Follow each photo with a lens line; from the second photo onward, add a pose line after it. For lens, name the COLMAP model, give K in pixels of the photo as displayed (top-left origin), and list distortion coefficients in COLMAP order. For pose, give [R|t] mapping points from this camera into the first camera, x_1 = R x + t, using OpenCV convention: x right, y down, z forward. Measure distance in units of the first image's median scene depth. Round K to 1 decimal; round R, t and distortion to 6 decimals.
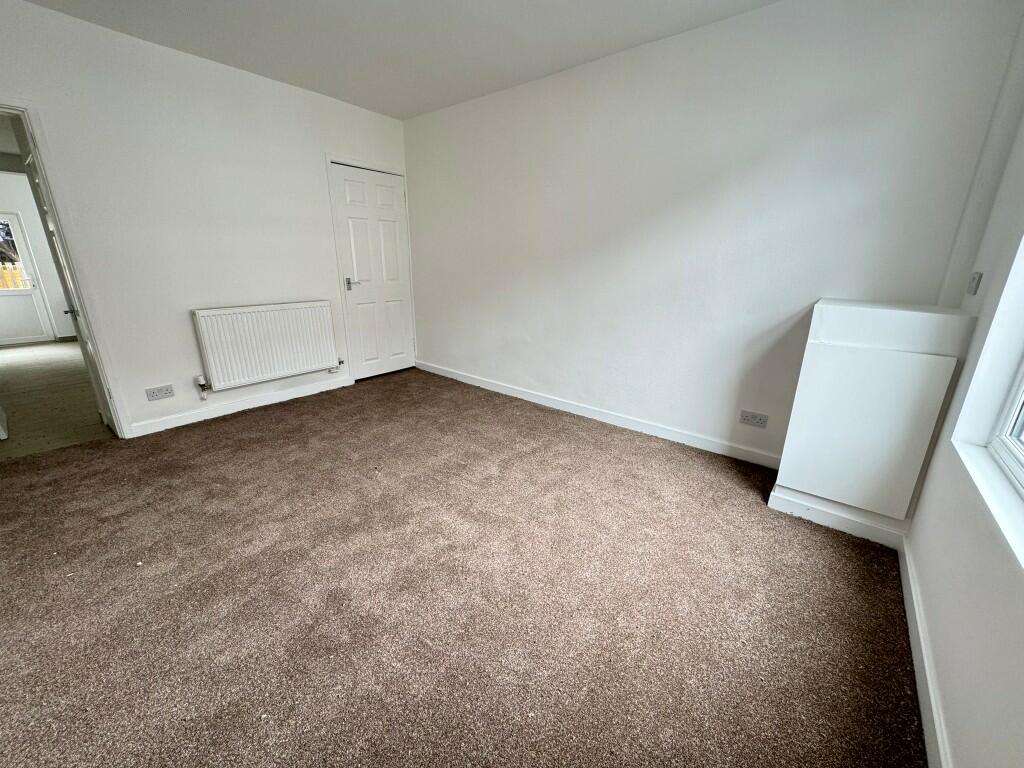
lens RADIAL K [[408.7, 0, 511.7], [0, 408.7, 384.3], [0, 0, 1]] dist [-0.003092, 0.000466]
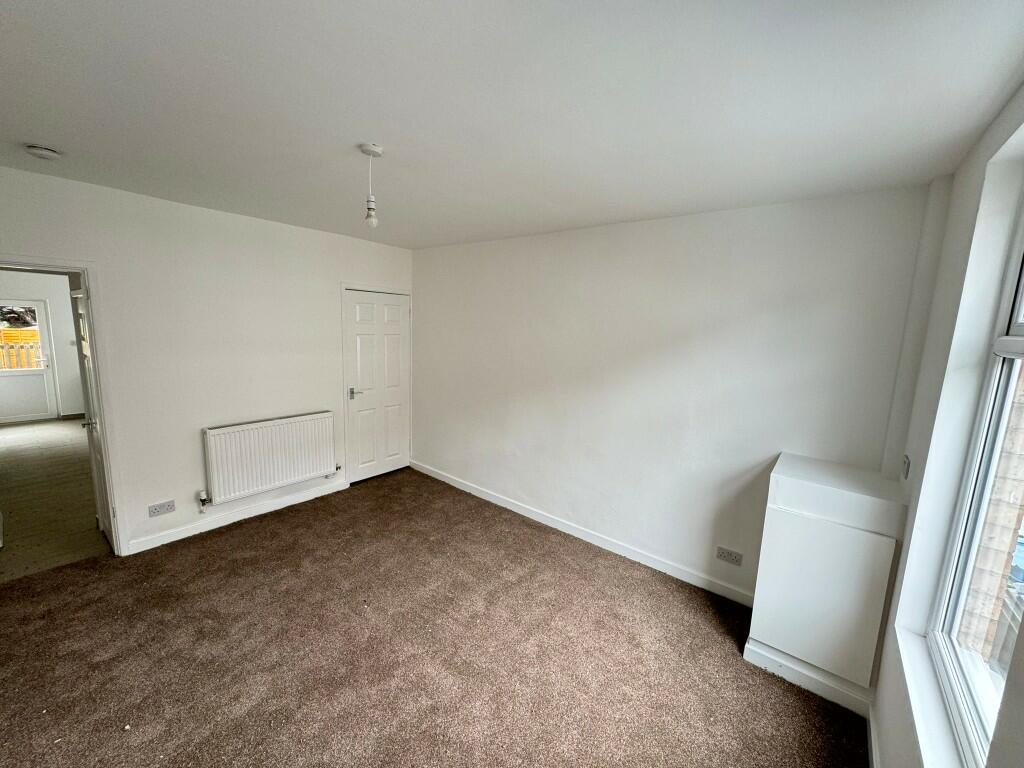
lens RADIAL K [[408.7, 0, 511.6], [0, 408.7, 384.0], [0, 0, 1]] dist [-0.003092, 0.000466]
pose [[0.999564, 0.027975, 0.009455, 0.011392], [-0.026252, 0.988459, -0.149196, -0.196331], [-0.013520, 0.148883, 0.988762, -0.104406]]
